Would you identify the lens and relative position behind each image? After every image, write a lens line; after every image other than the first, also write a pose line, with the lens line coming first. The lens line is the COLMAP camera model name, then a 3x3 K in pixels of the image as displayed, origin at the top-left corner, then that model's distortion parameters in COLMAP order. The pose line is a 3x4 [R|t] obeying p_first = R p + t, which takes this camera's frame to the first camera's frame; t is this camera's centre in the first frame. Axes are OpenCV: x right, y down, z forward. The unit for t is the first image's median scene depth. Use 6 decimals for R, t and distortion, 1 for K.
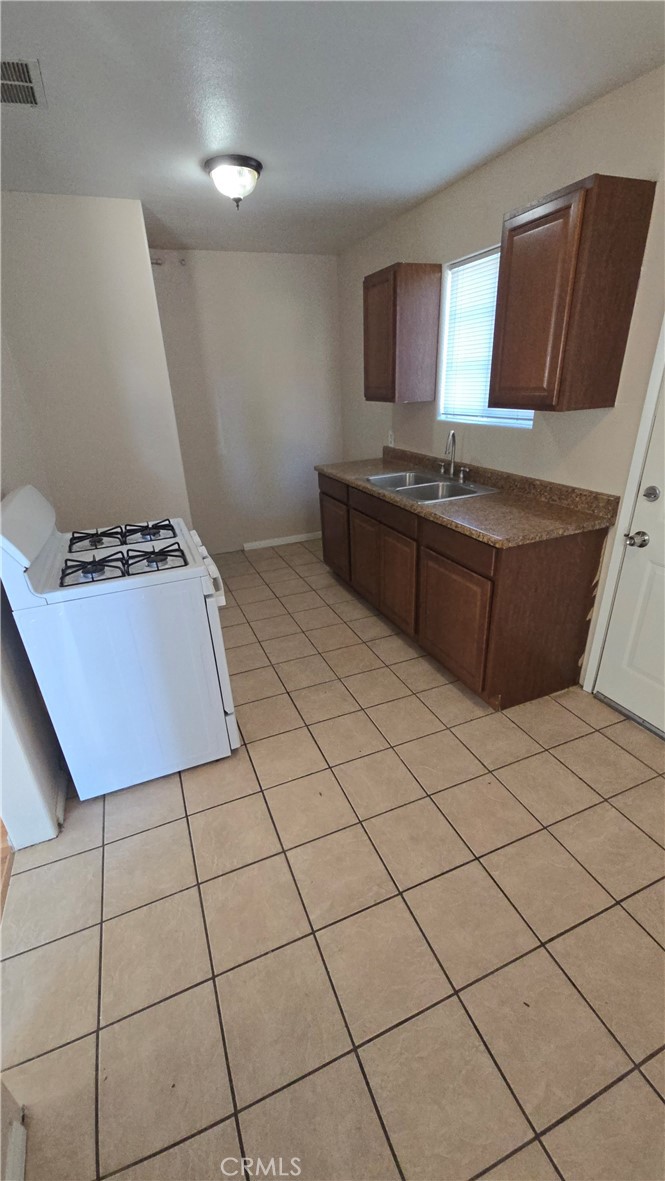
lens RADIAL K [[479.2, 0, 332.5], [0, 479.2, 590.5], [0, 0, 1]] dist [0.015273, -0.005692]
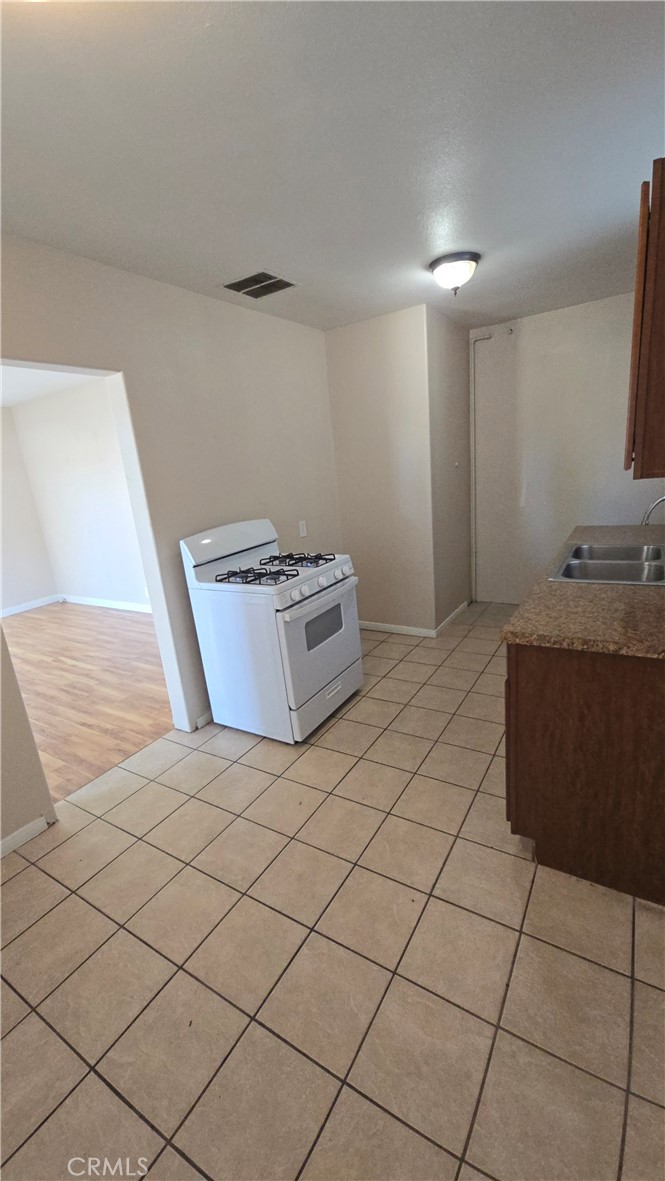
lens RADIAL K [[480.6, 0, 332.5], [0, 480.6, 590.5], [0, 0, 1]] dist [0.011629, -0.000485]
pose [[0.588501, 0.196999, -0.784129, 0.796013], [-0.260939, 0.964239, 0.046409, -0.132495], [0.765230, 0.177298, 0.618860, 0.256698]]
